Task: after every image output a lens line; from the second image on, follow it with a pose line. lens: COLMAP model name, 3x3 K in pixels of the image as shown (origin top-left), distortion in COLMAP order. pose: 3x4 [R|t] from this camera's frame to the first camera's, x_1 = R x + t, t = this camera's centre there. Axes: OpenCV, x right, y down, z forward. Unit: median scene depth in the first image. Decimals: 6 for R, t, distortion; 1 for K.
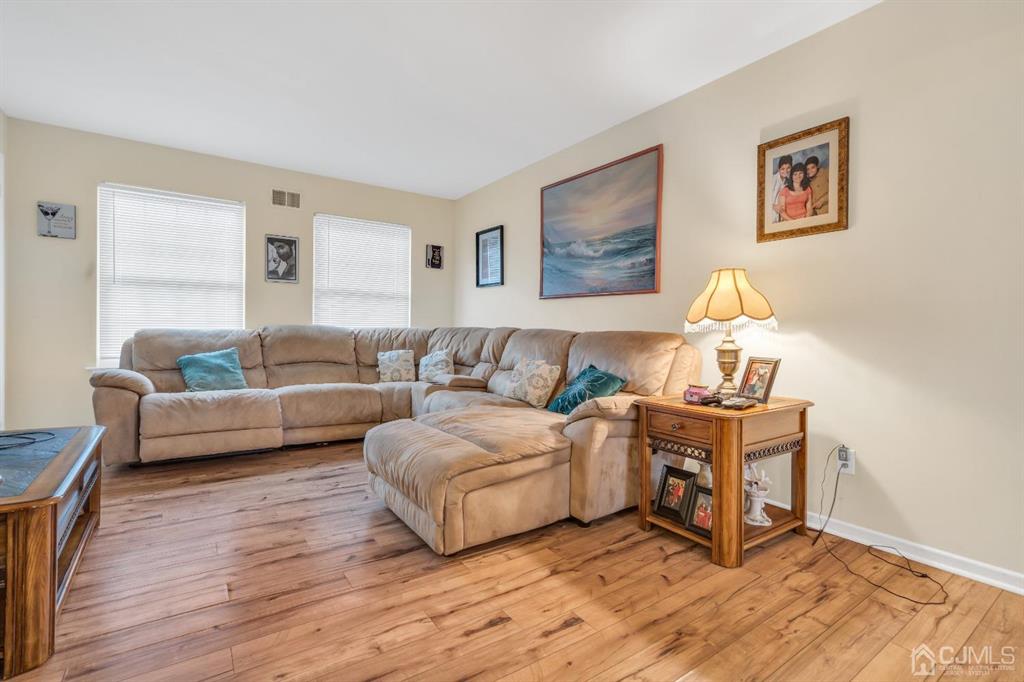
lens RADIAL K [[469.6, 0, 515.5], [0, 469.6, 333.7], [0, 0, 1]] dist [-0.004336, 0.000627]
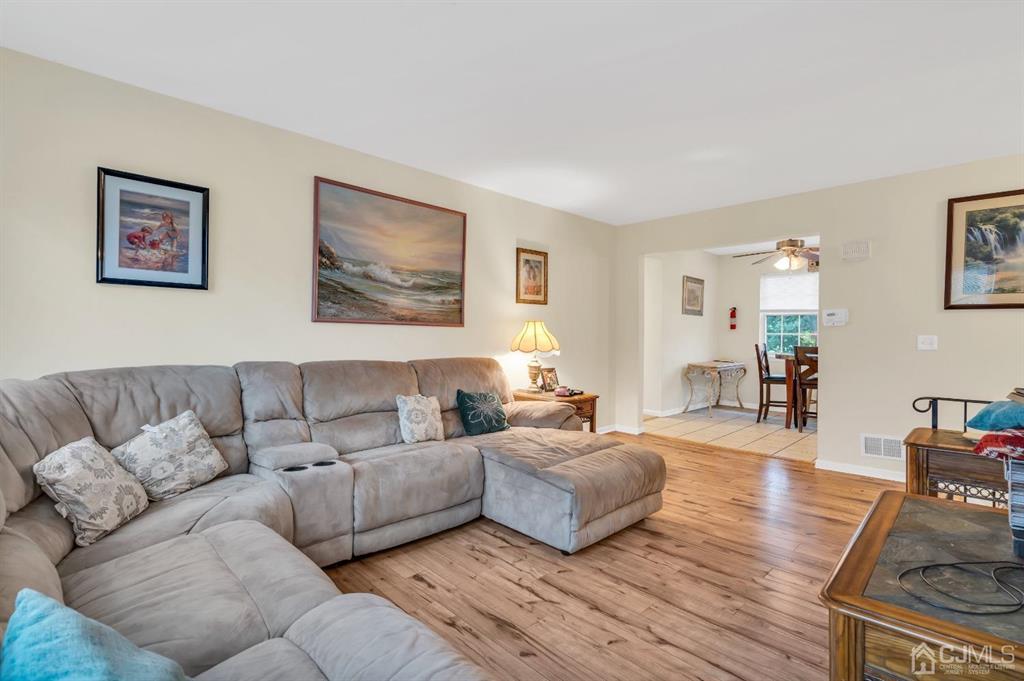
lens RADIAL K [[469.6, 0, 507.4], [0, 469.6, 337.1], [0, 0, 1]] dist [-0.004336, 0.000627]
pose [[-0.149494, -0.030998, 0.988277, -0.868454], [-0.008559, 0.999512, 0.030056, -0.085599], [-0.988726, -0.003966, -0.149686, 0.927426]]
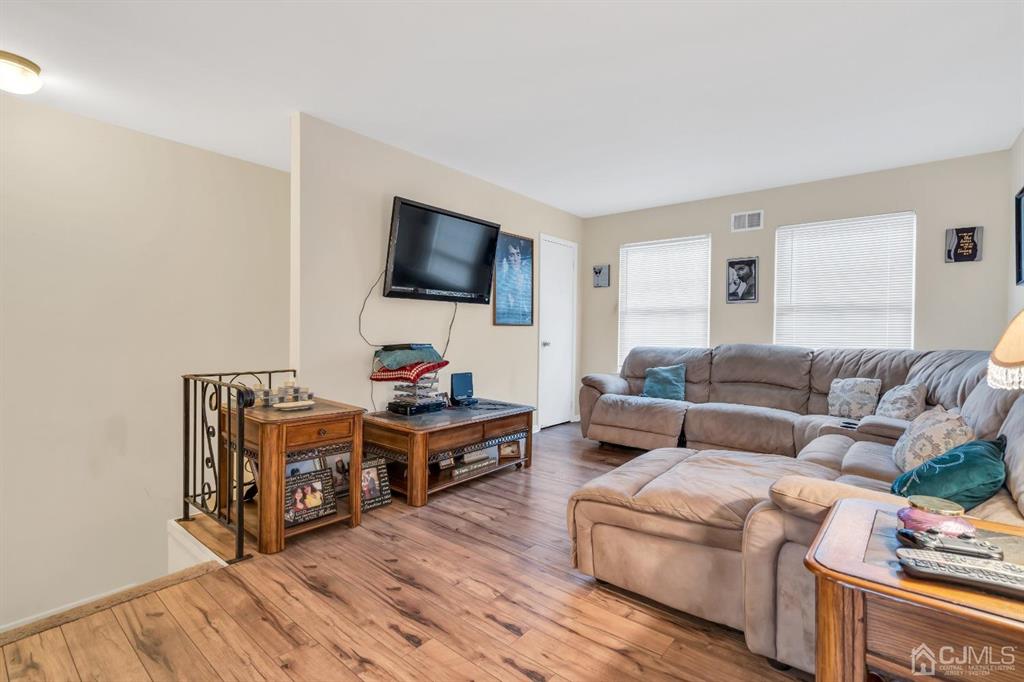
lens RADIAL K [[469.6, 0, 518.2], [0, 469.6, 333.2], [0, 0, 1]] dist [-0.004336, 0.000627]
pose [[0.282226, -0.008680, -0.959309, 0.440757], [-0.014838, 0.999800, -0.013411, -0.026882], [0.959233, 0.018019, 0.282041, 0.297316]]
